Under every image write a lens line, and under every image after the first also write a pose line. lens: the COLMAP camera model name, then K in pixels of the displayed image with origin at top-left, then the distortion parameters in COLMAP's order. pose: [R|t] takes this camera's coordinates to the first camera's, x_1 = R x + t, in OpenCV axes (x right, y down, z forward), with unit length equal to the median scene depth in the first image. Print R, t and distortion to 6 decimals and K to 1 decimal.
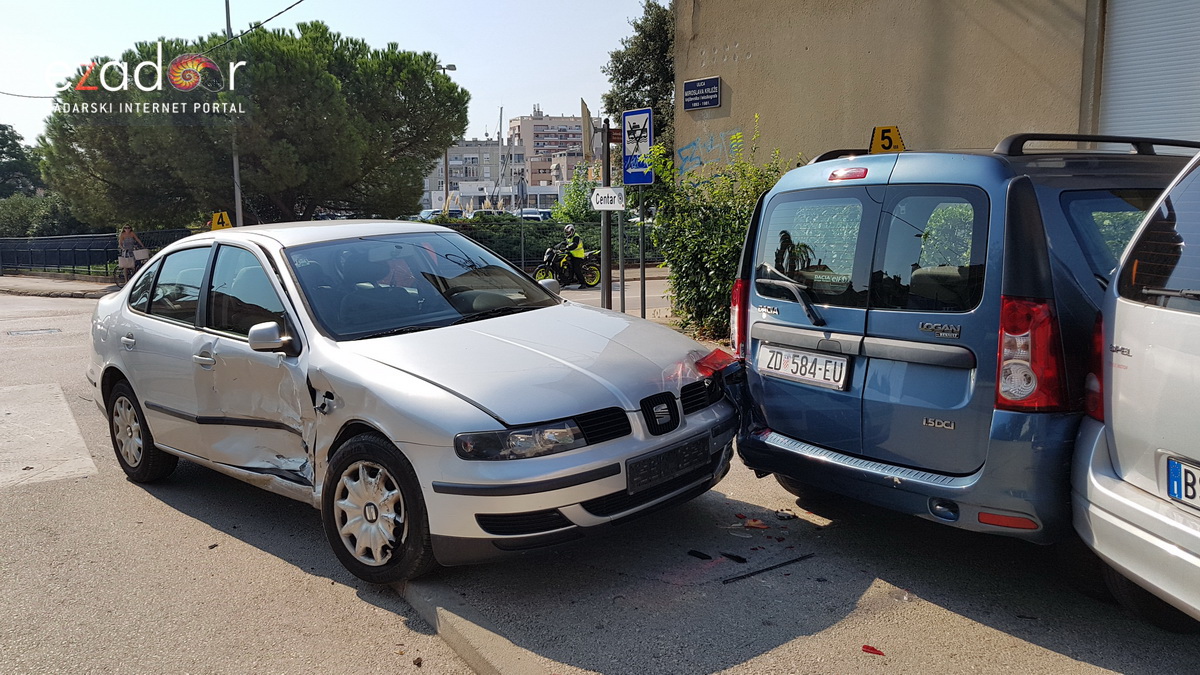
lens RADIAL K [[924.9, 0, 600.0], [0, 924.9, 337.5], [0, 0, 1]] dist [-0.040957, 0.042420]
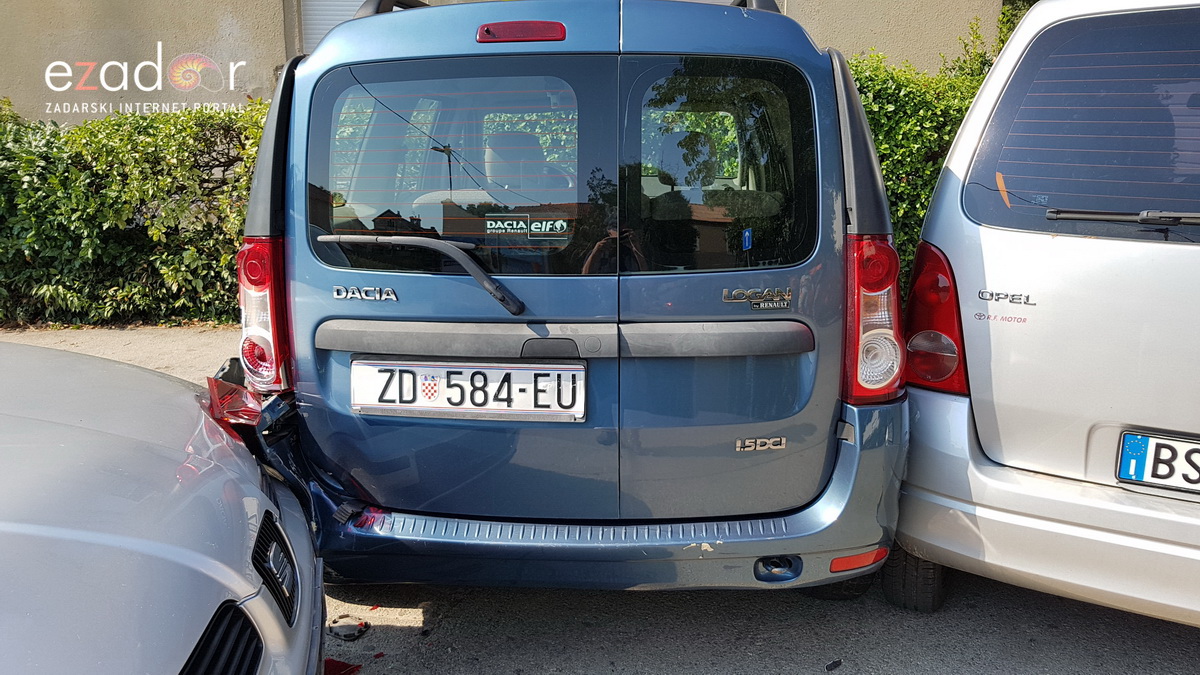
lens RADIAL K [[924.9, 0, 600.0], [0, 924.9, 337.5], [0, 0, 1]] dist [-0.040957, 0.042420]
pose [[0.592116, -0.179453, 0.785617, -0.163942], [0.100678, 0.983725, 0.148825, -0.074573], [-0.799539, -0.009027, 0.600547, 0.621867]]
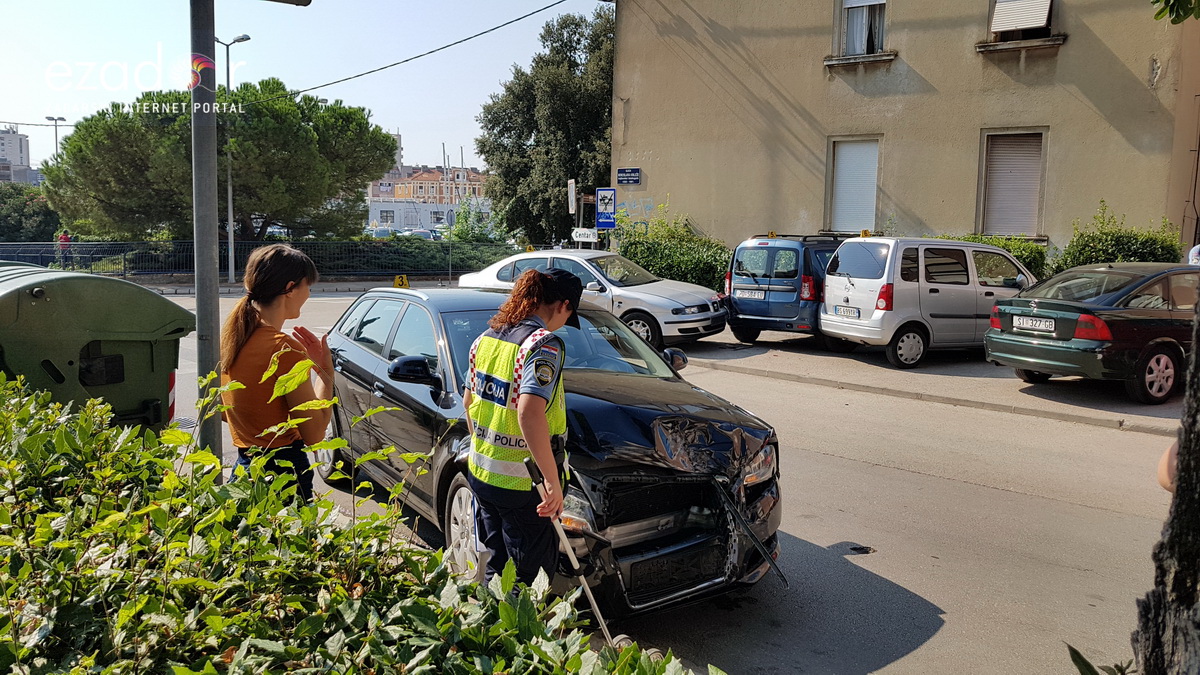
lens RADIAL K [[924.9, 0, 600.0], [0, 924.9, 337.5], [0, 0, 1]] dist [-0.040957, 0.042420]
pose [[0.973555, 0.003567, 0.228426, -1.241691], [0.000734, 0.999824, -0.018744, 0.277714], [-0.228452, 0.018416, 0.973381, -2.519289]]
